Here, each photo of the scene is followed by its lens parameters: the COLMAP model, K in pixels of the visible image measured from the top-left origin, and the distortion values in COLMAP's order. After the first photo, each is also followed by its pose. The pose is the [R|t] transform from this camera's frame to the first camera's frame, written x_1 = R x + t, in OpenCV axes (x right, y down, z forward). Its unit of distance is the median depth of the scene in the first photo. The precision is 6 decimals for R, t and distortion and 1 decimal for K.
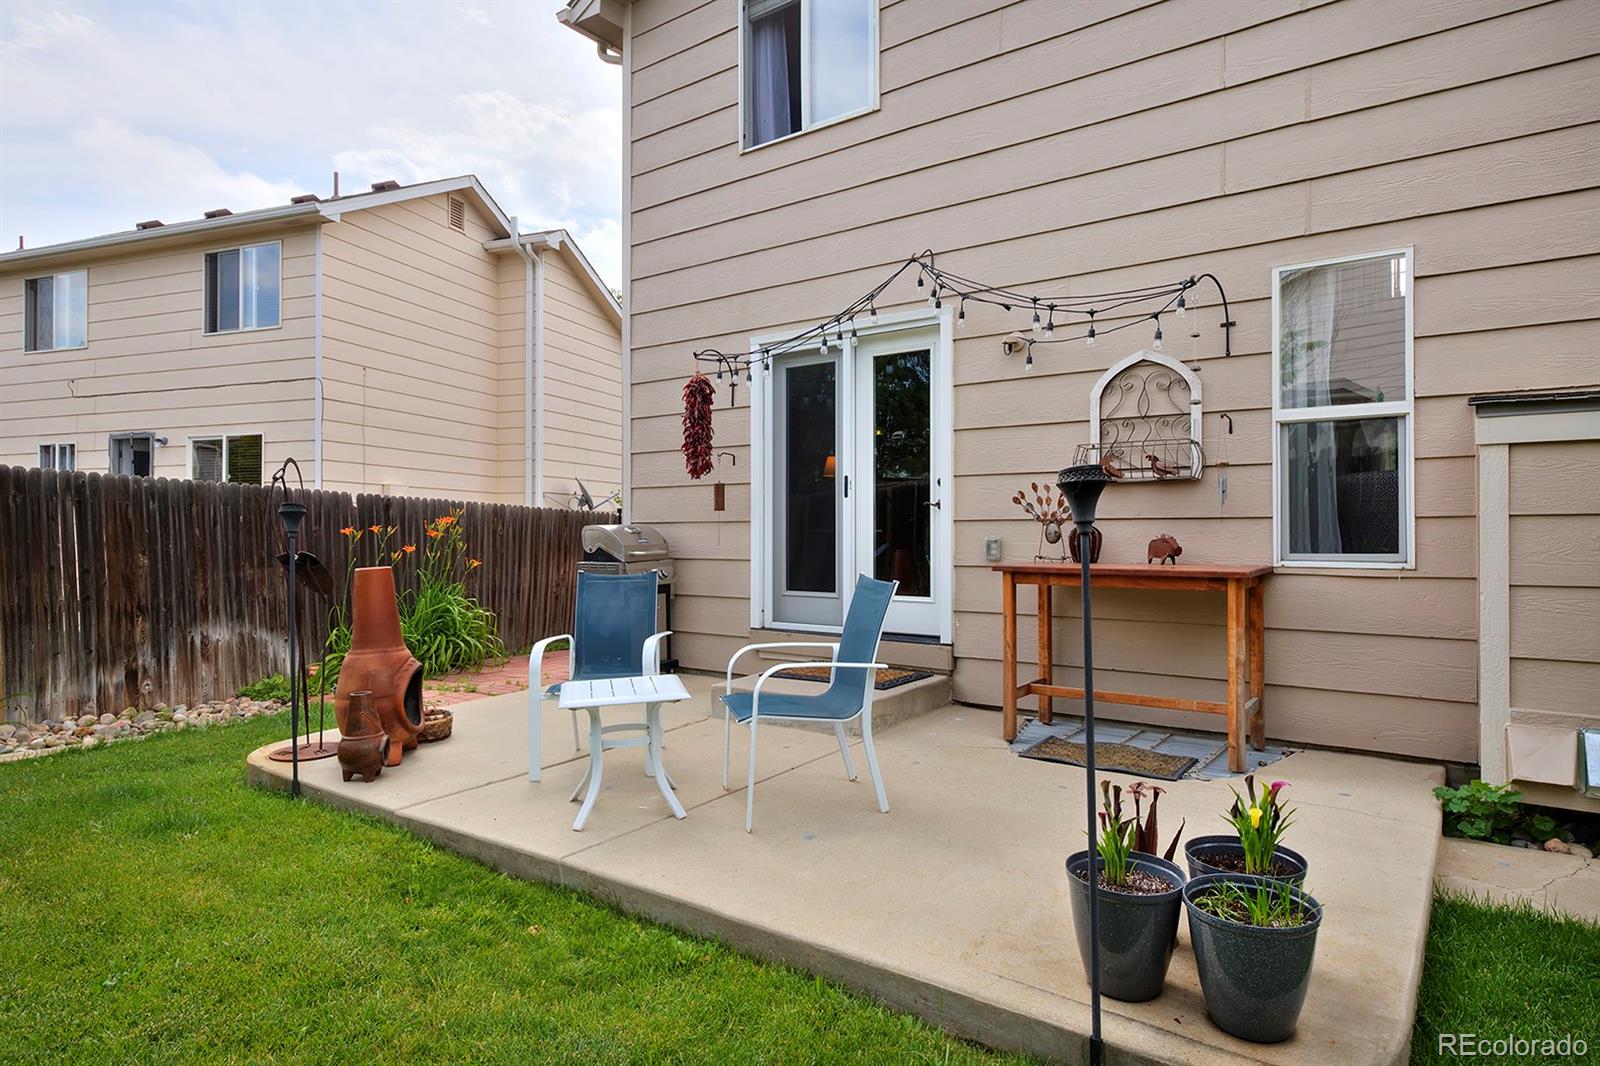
lens RADIAL K [[918.5, 0, 800.0], [0, 918.5, 533.0], [0, 0, 1]] dist [0.001798, 0.001007]
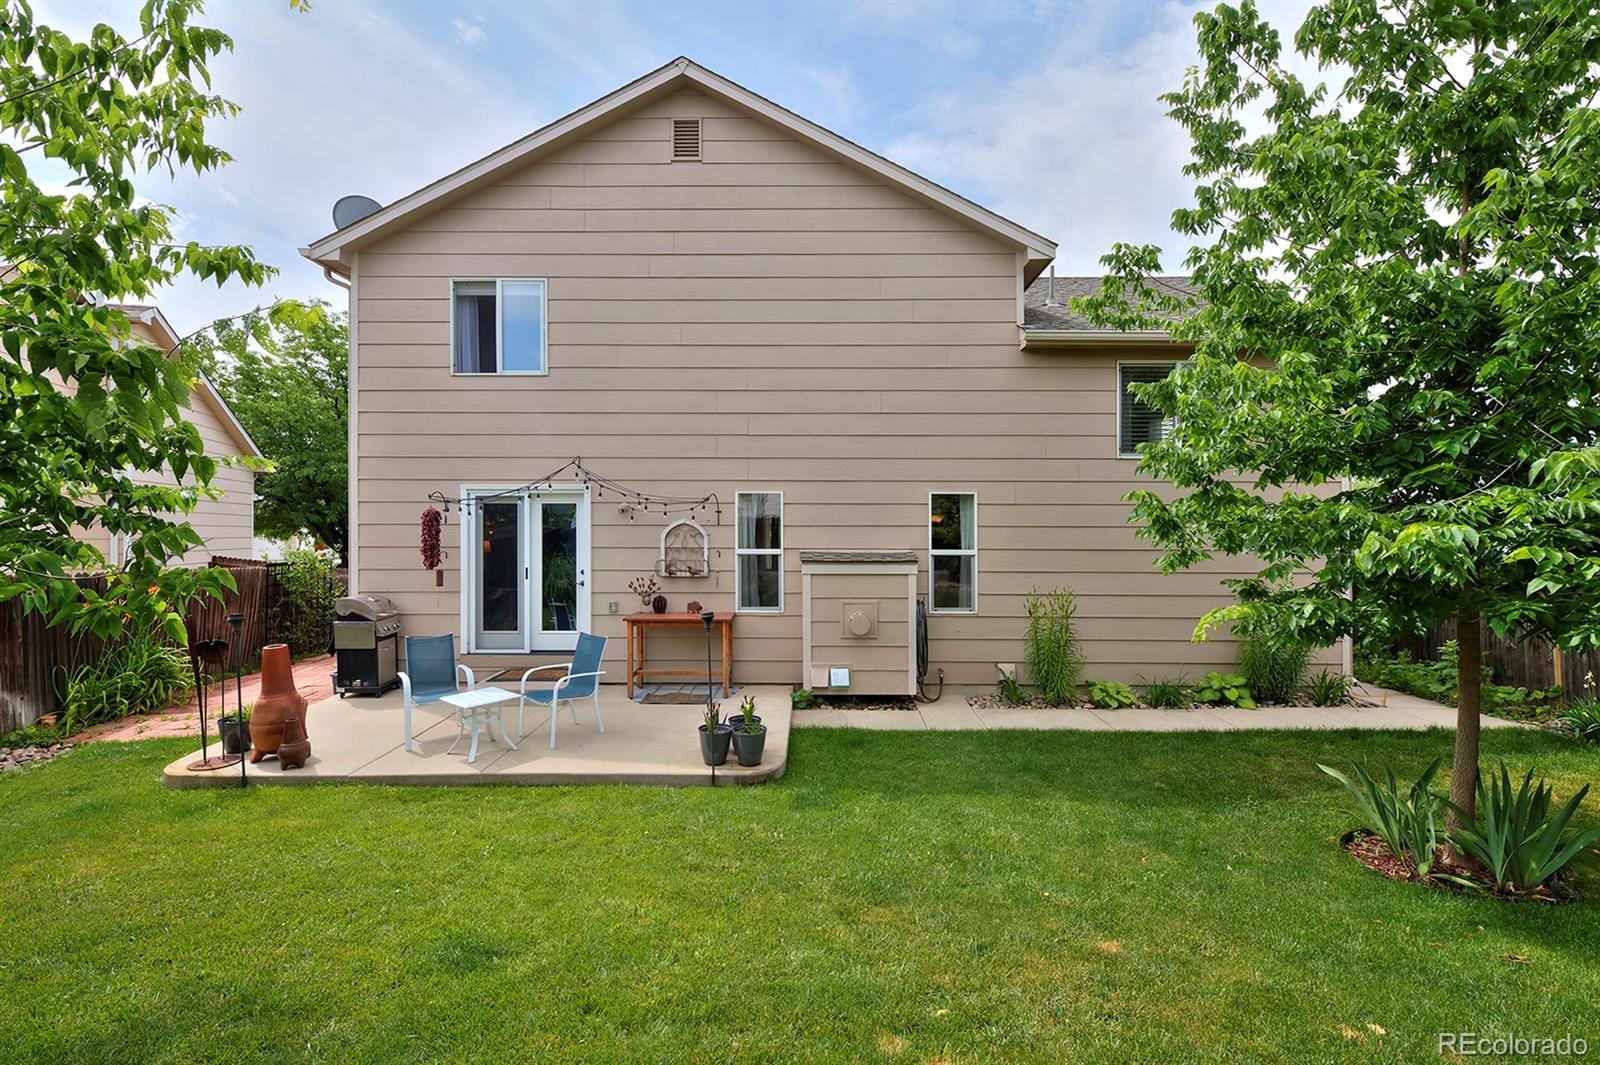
lens RADIAL K [[755.2, 0, 800.0], [0, 755.2, 532.5], [0, 0, 1]] dist [-0.001722, -0.000402]
pose [[0.810689, -0.004347, 0.585461, -0.501506], [0.001371, 0.999984, 0.005526, -0.179733], [-0.585475, -0.003677, 0.810682, -0.701690]]
